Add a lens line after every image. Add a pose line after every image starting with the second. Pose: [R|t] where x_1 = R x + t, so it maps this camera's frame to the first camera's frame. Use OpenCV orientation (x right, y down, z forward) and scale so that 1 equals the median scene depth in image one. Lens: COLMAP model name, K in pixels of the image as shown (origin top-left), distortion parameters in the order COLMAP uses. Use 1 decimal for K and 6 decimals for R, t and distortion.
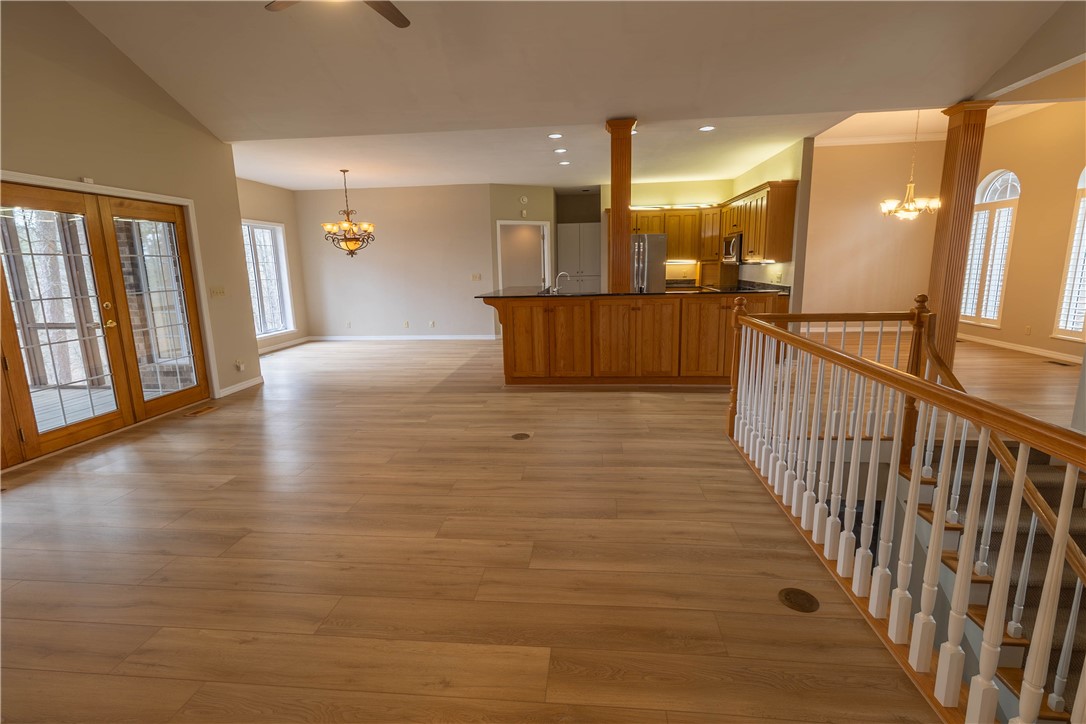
lens RADIAL K [[511.8, 0, 542.0], [0, 511.8, 358.9], [0, 0, 1]] dist [0.002638, 0.000500]
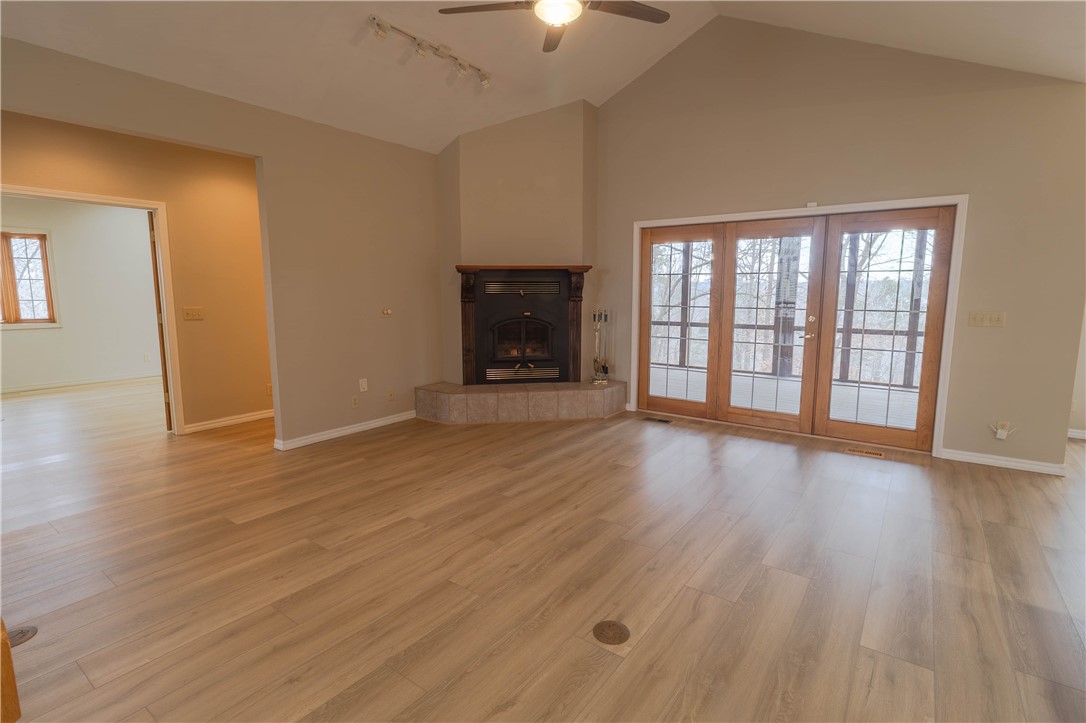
lens RADIAL K [[511.8, 0, 542.0], [0, 511.8, 358.4], [0, 0, 1]] dist [0.002638, 0.000500]
pose [[-0.507648, 0.136601, -0.850667, 0.347392], [-0.145885, 0.959465, 0.241131, -0.195951], [0.849124, 0.246509, -0.467143, 1.013871]]
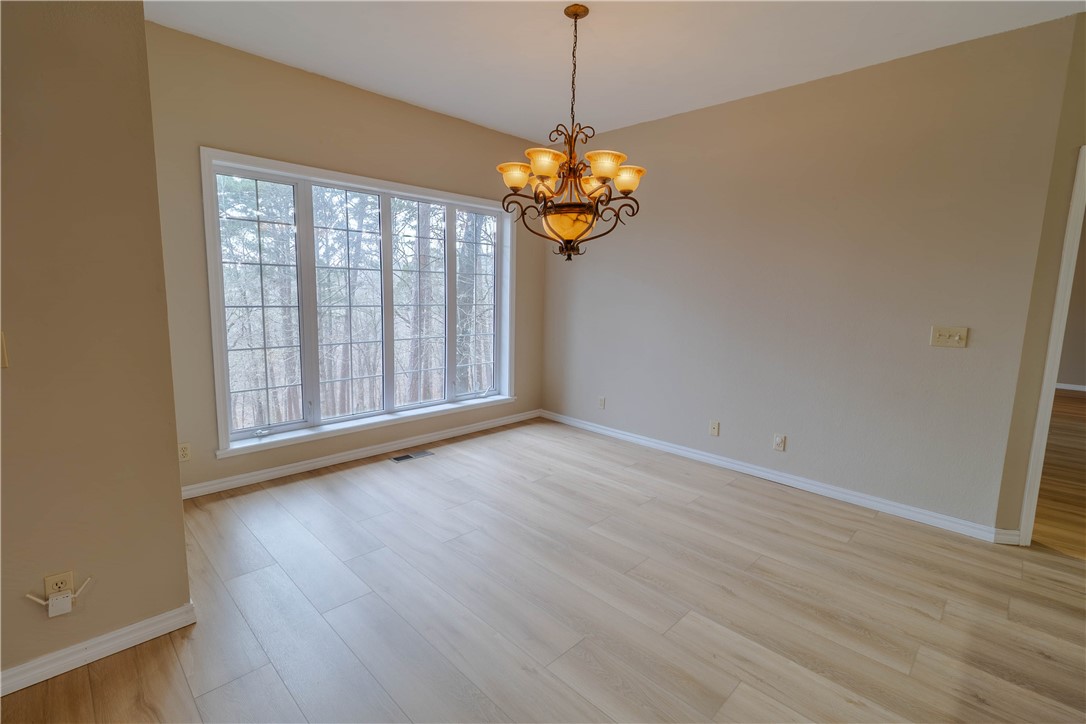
lens RADIAL K [[498.2, 0, 544.7], [0, 498.2, 357.0], [0, 0, 1]] dist [0.000857, 0.000092]
pose [[0.786227, 0.122355, -0.605703, -0.275284], [-0.154051, 0.988063, -0.000371, -0.216016], [0.598427, 0.093600, 0.795691, 1.201632]]
